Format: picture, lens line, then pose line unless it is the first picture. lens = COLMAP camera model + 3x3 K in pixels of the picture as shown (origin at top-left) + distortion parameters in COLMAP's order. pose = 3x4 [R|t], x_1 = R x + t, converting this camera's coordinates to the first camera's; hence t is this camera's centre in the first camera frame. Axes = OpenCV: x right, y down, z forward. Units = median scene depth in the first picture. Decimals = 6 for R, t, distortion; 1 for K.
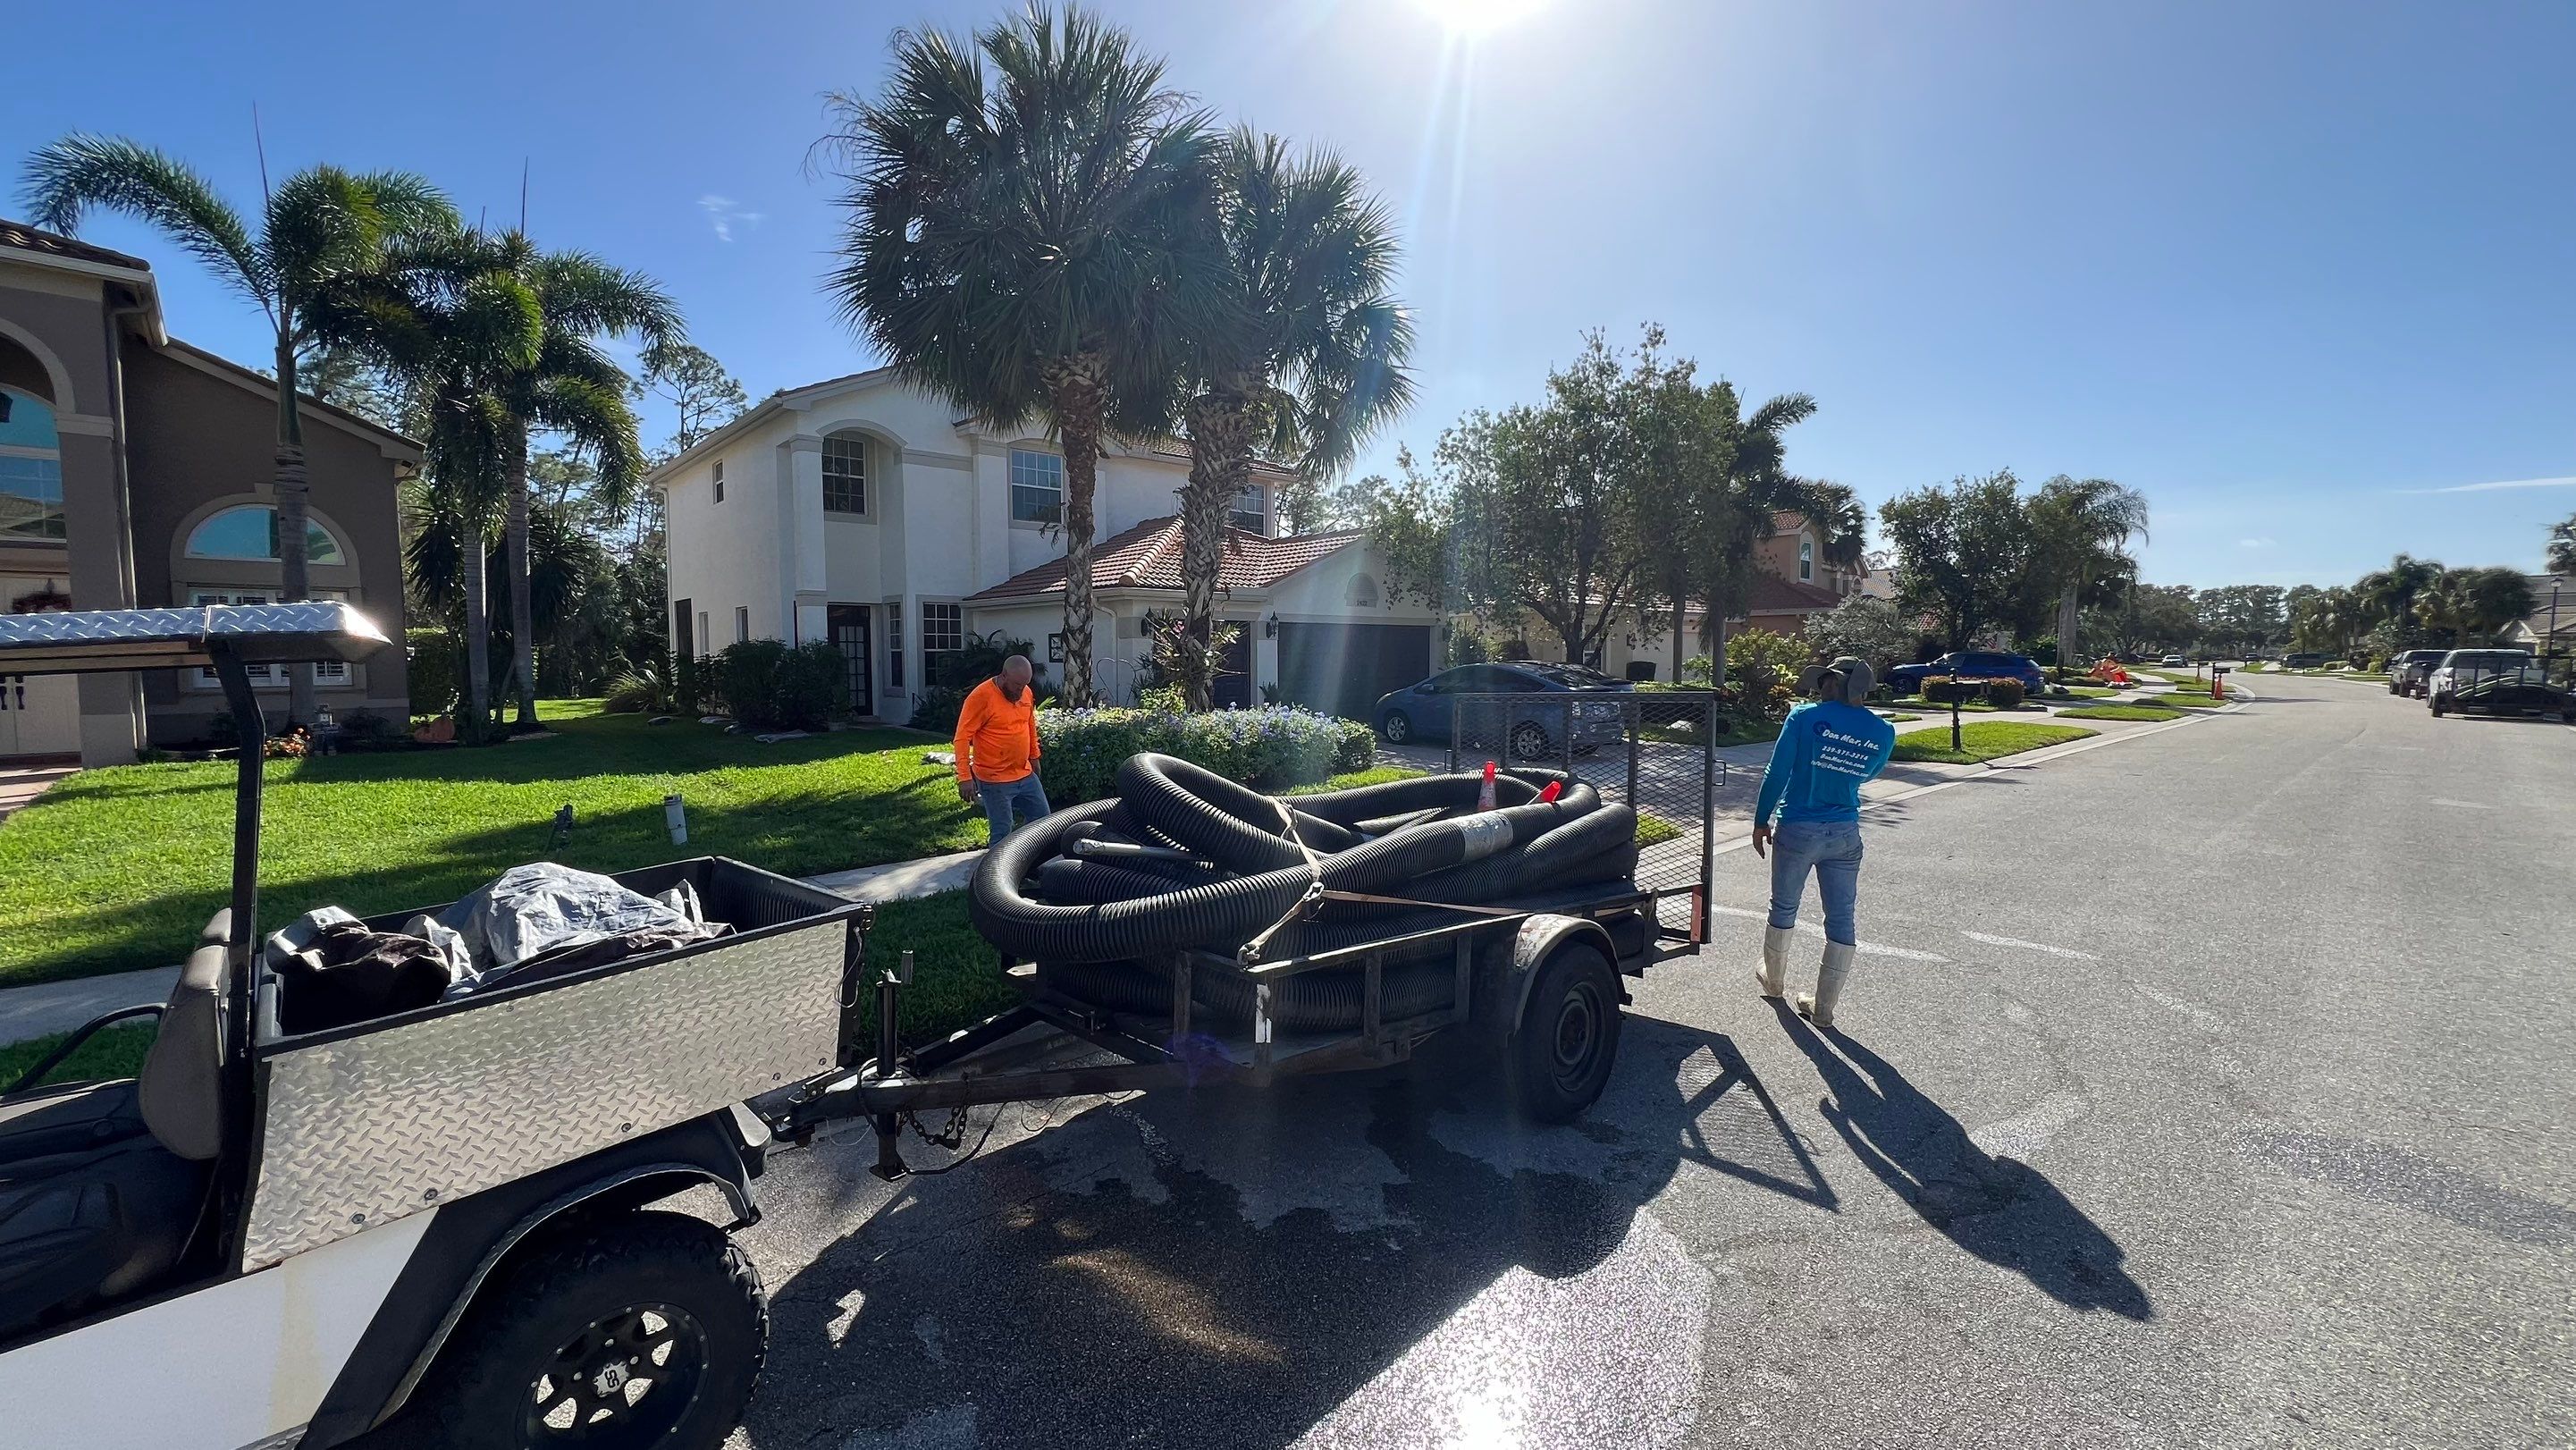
lens RADIAL K [[1039.1, 0, 1279.7], [0, 1039.1, 709.0], [0, 0, 1]] dist [0.009104, 0.000563]
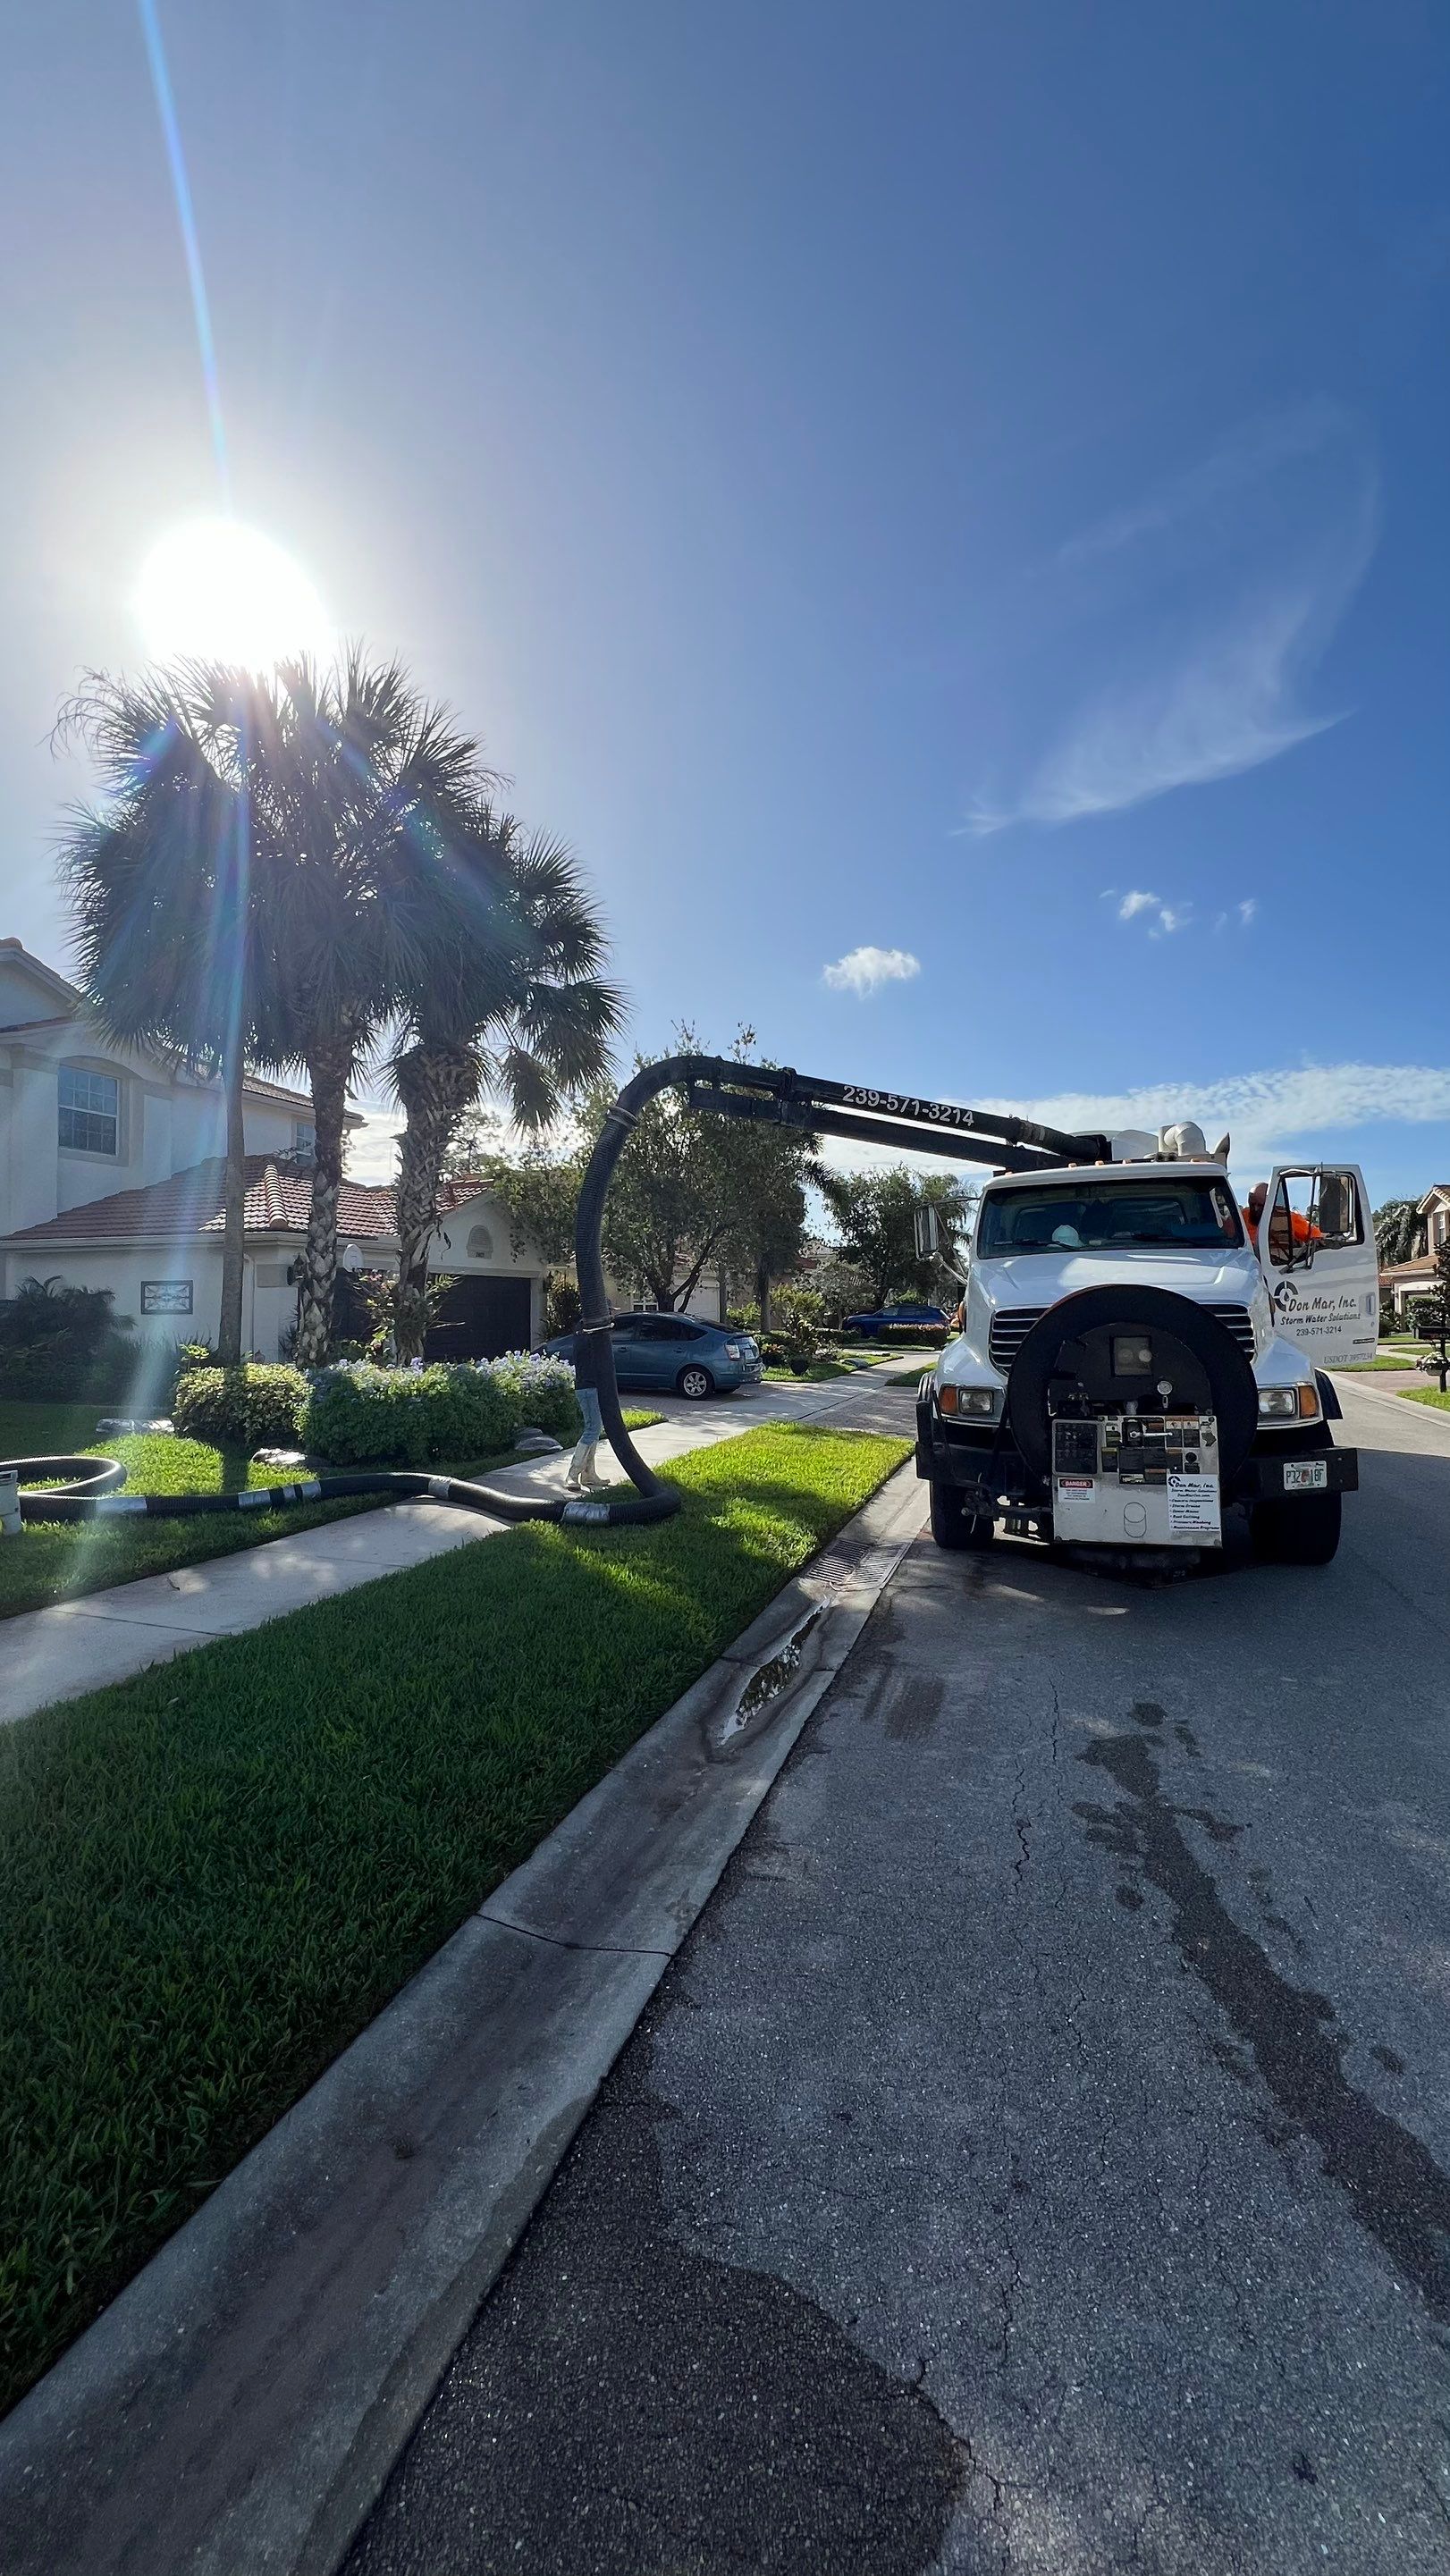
lens RADIAL K [[1039.1, 0, 727.2], [0, 1039.1, 1278.3], [0, 0, 1]] dist [0.009104, 0.000563]
pose [[0.877422, 0.012133, 0.479566, -0.210082], [0.027119, 0.996827, -0.074837, 0.003562], [-0.478952, 0.078669, 0.874309, 0.003028]]
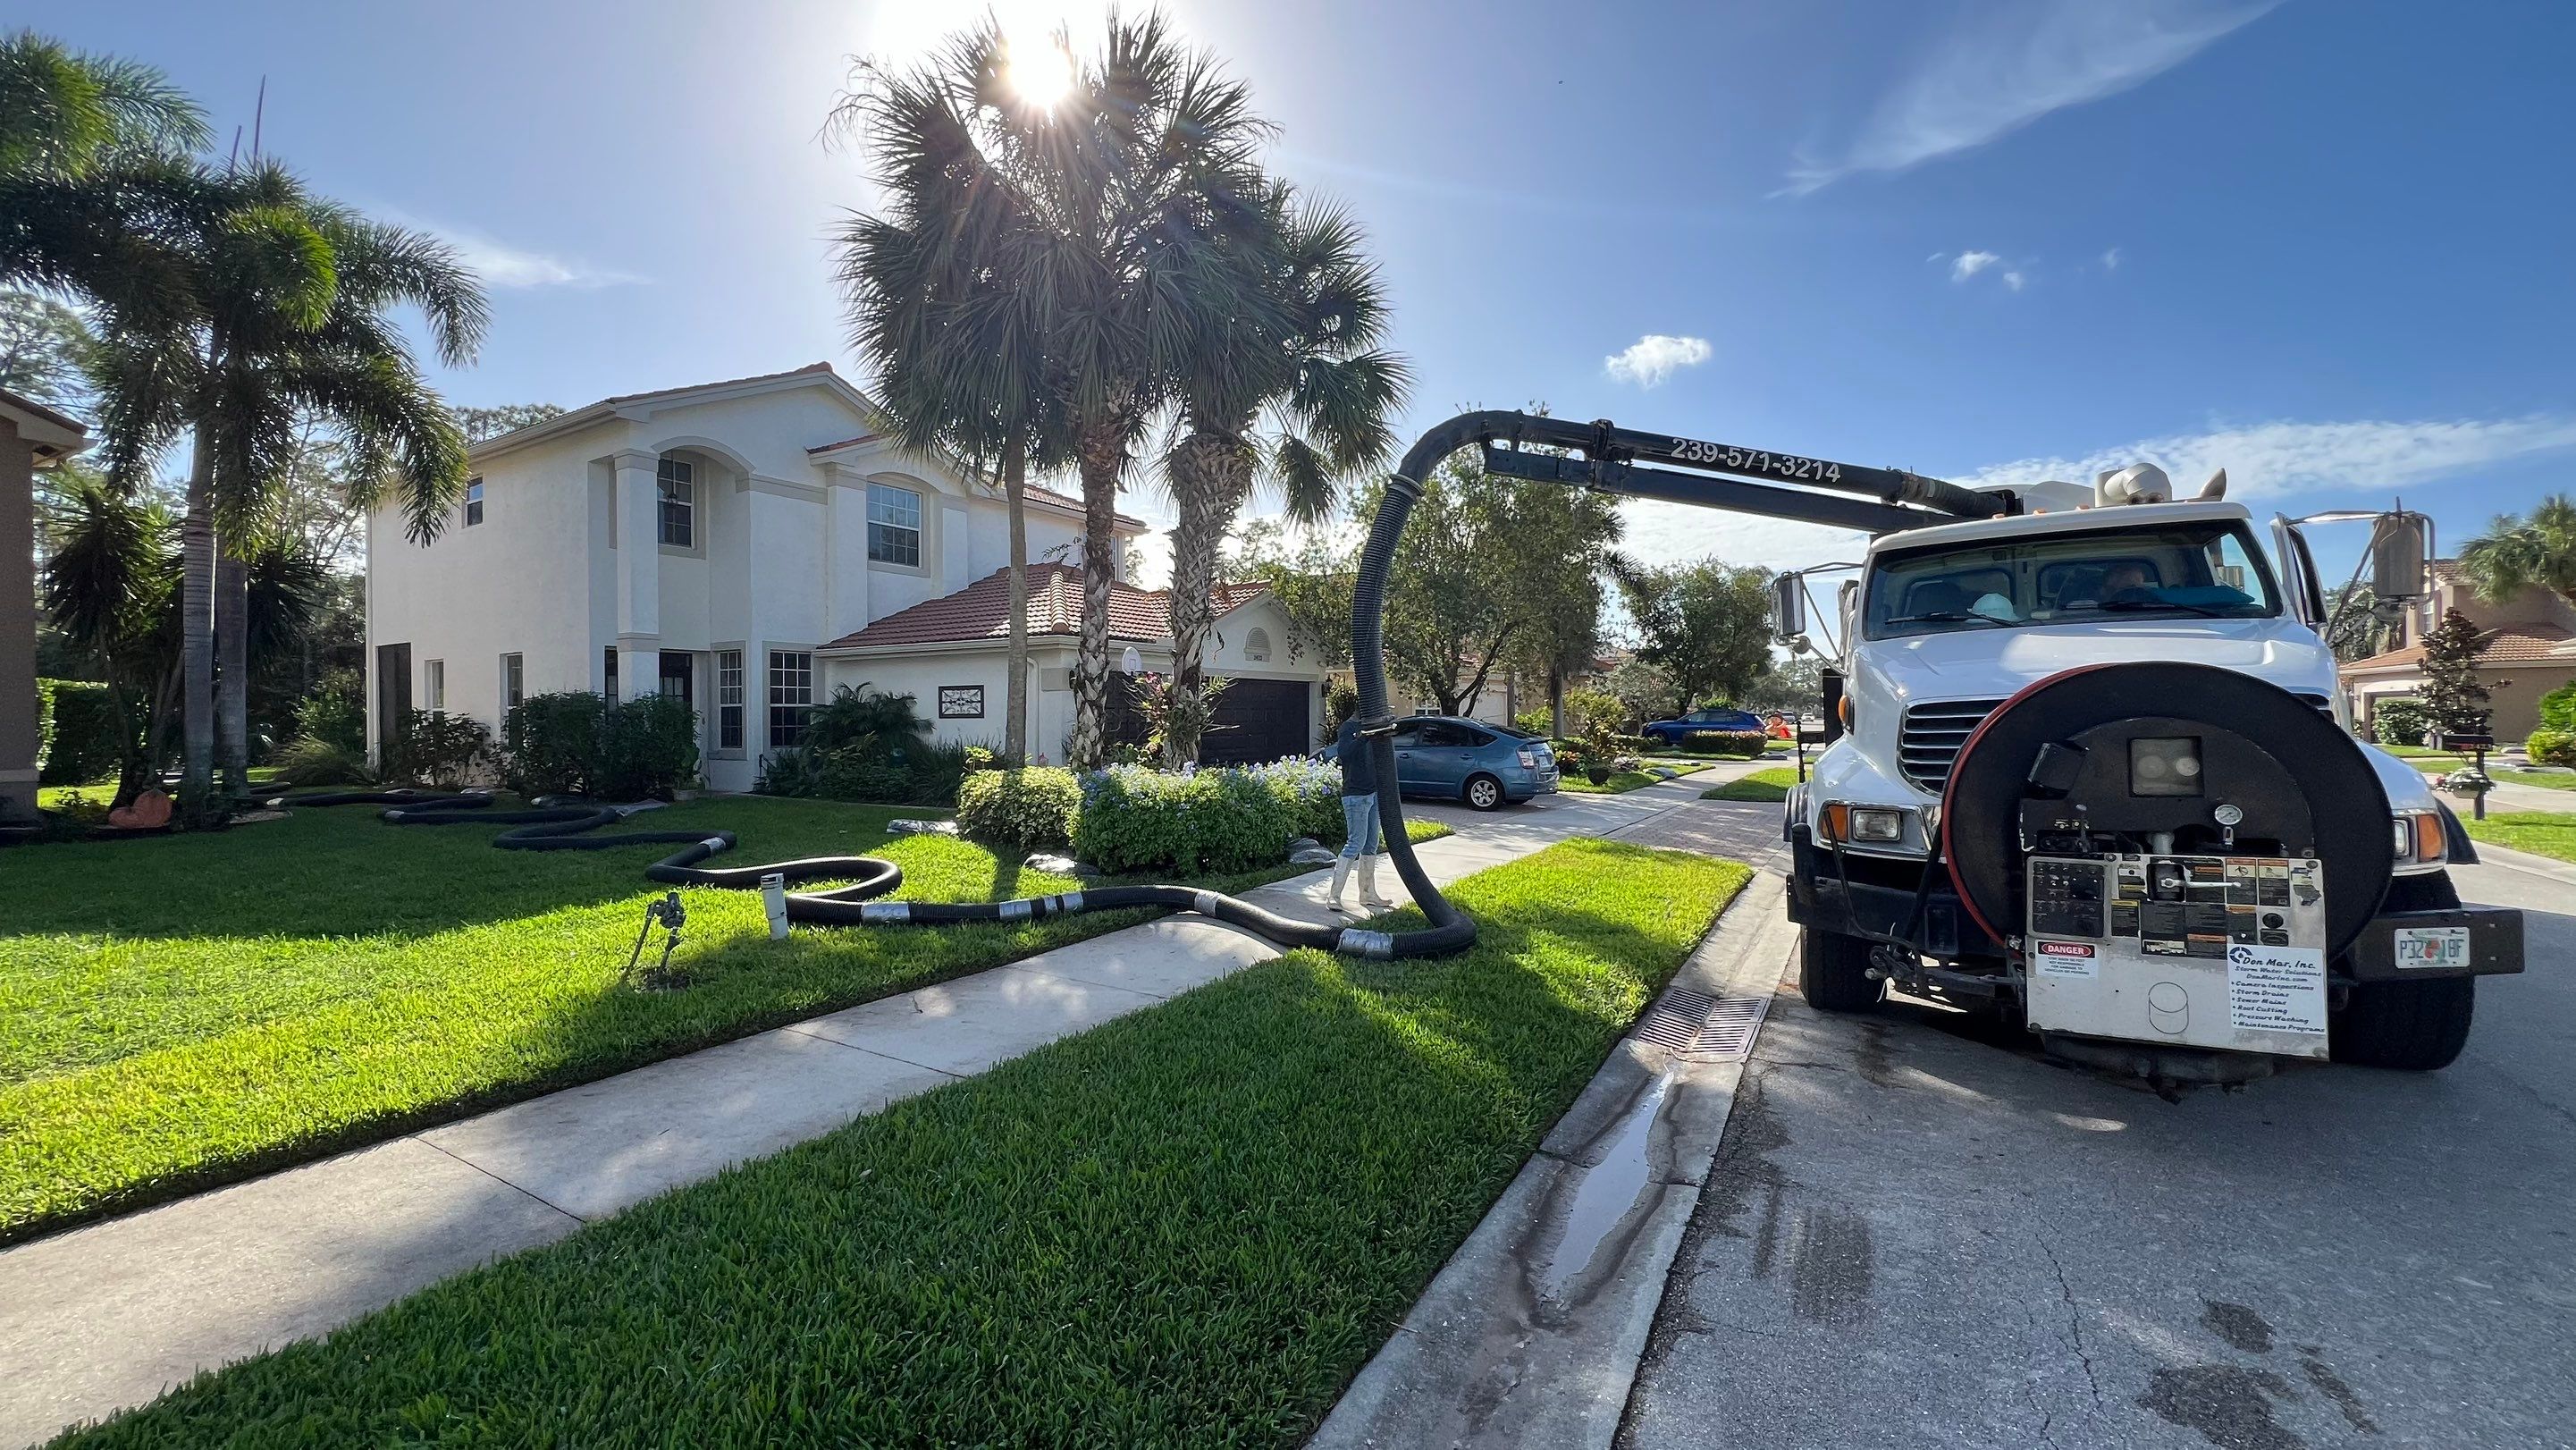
lens RADIAL K [[1039.1, 0, 1278.4], [0, 1039.1, 712.5], [0, 0, 1]] dist [0.009104, 0.000563]
pose [[0.960951, -0.001591, 0.276715, -0.188903], [0.017248, 0.998384, -0.054156, 0.003998], [-0.276182, 0.056814, 0.959425, 0.055691]]
